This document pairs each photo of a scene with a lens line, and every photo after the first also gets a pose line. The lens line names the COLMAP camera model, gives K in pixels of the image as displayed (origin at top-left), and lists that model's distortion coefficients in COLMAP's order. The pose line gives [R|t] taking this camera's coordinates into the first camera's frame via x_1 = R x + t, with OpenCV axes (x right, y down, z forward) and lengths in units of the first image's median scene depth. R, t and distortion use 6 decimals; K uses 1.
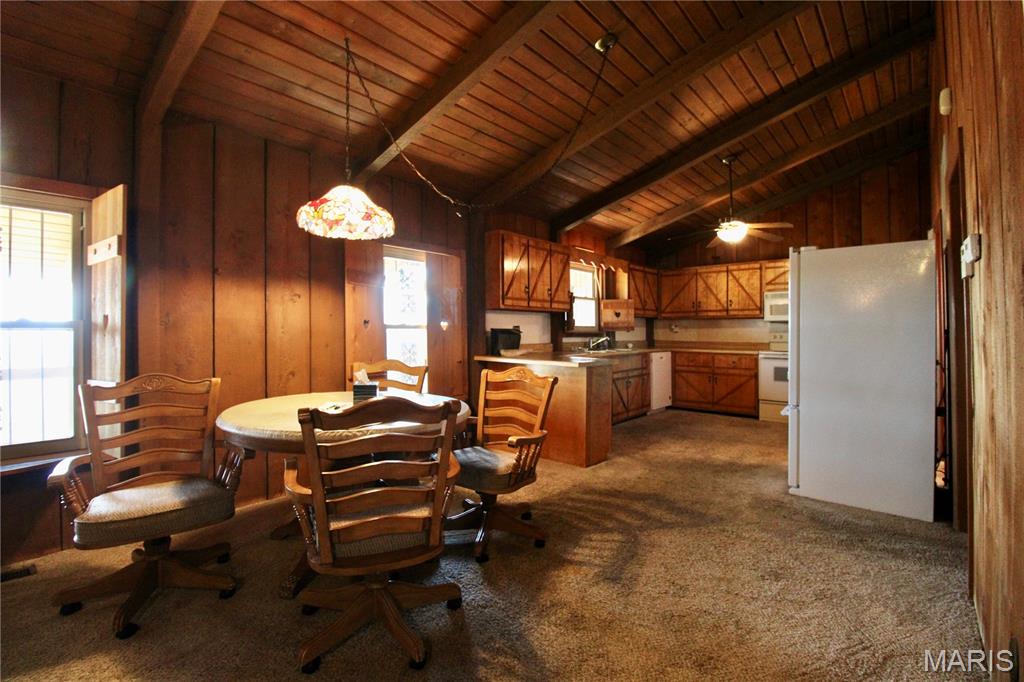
lens RADIAL K [[475.2, 0, 512.5], [0, 475.2, 331.1], [0, 0, 1]] dist [-0.000848, -0.014718]
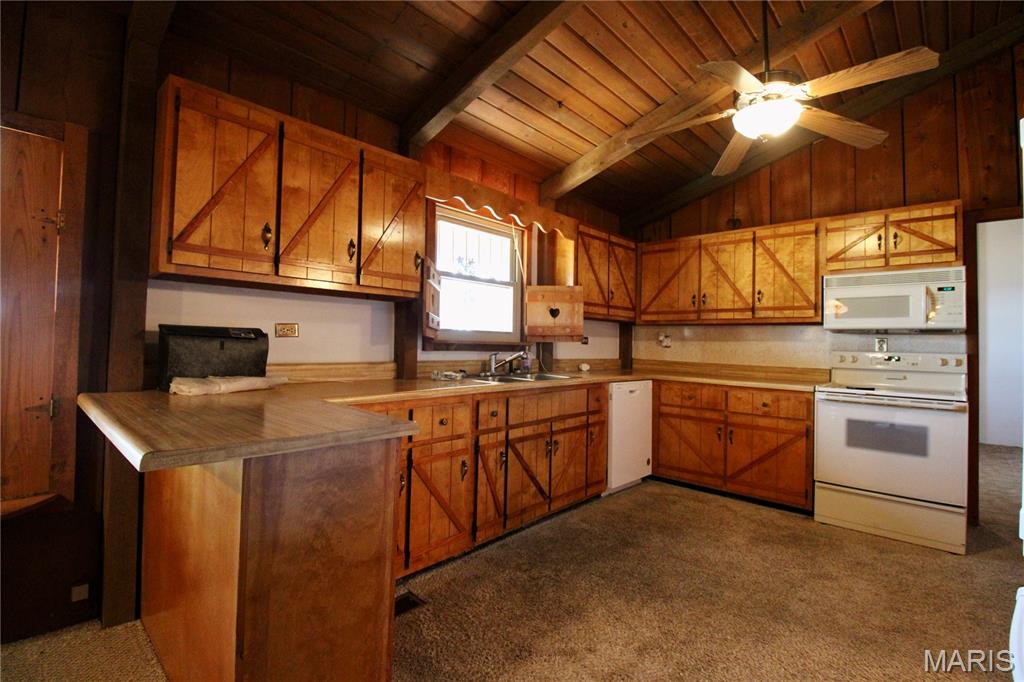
lens RADIAL K [[475.2, 0, 512.5], [0, 475.2, 331.1], [0, 0, 1]] dist [-0.000848, -0.014718]
pose [[0.998889, 0.021046, -0.042176, 0.208099], [-0.022136, 0.999428, -0.025554, 0.002769], [0.041614, 0.026459, 0.998783, 0.463812]]
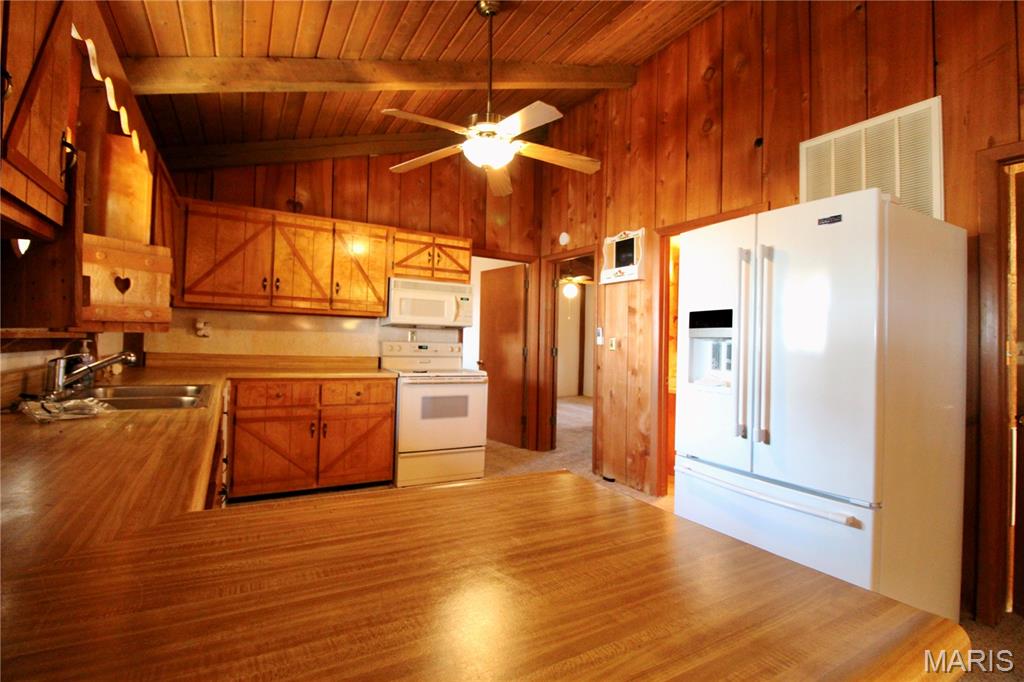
lens RADIAL K [[475.2, 0, 512.5], [0, 475.2, 331.1], [0, 0, 1]] dist [-0.000848, -0.014718]
pose [[0.331705, 0.030965, 0.942875, -0.006219], [-0.029262, 0.999318, -0.022525, -0.001175], [-0.942929, -0.020119, 0.332385, 0.656926]]
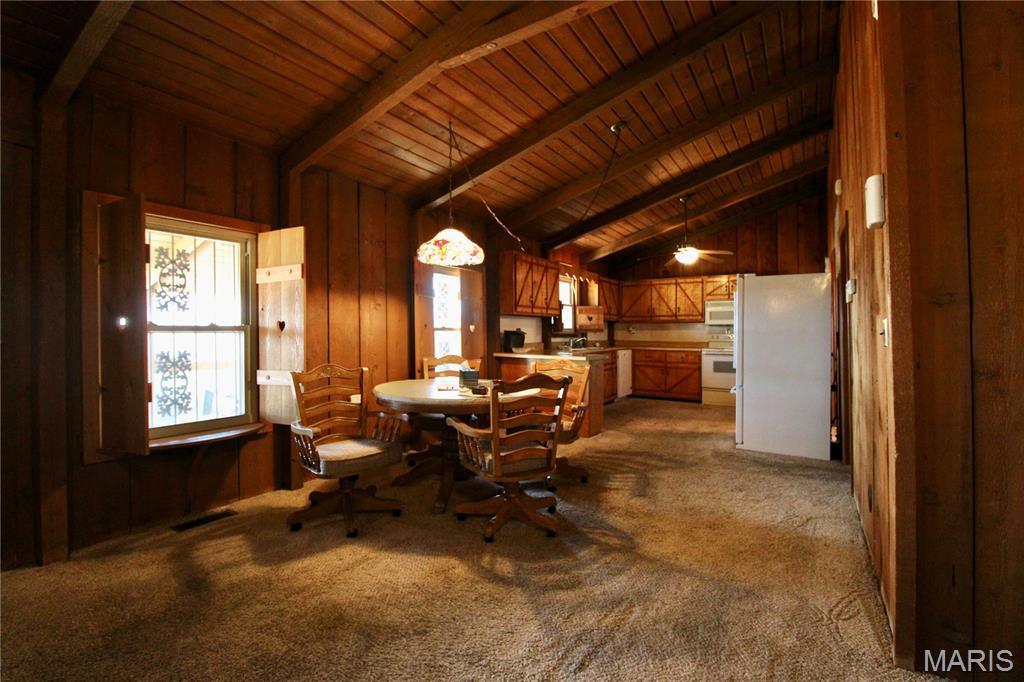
lens RADIAL K [[475.2, 0, 512.5], [0, 475.2, 331.1], [0, 0, 1]] dist [-0.000848, -0.014718]
pose [[0.989773, 0.002219, 0.142637, -0.150889], [-0.002188, 0.999998, -0.000376, -0.002558], [-0.142637, 0.000060, 0.989775, -0.164578]]
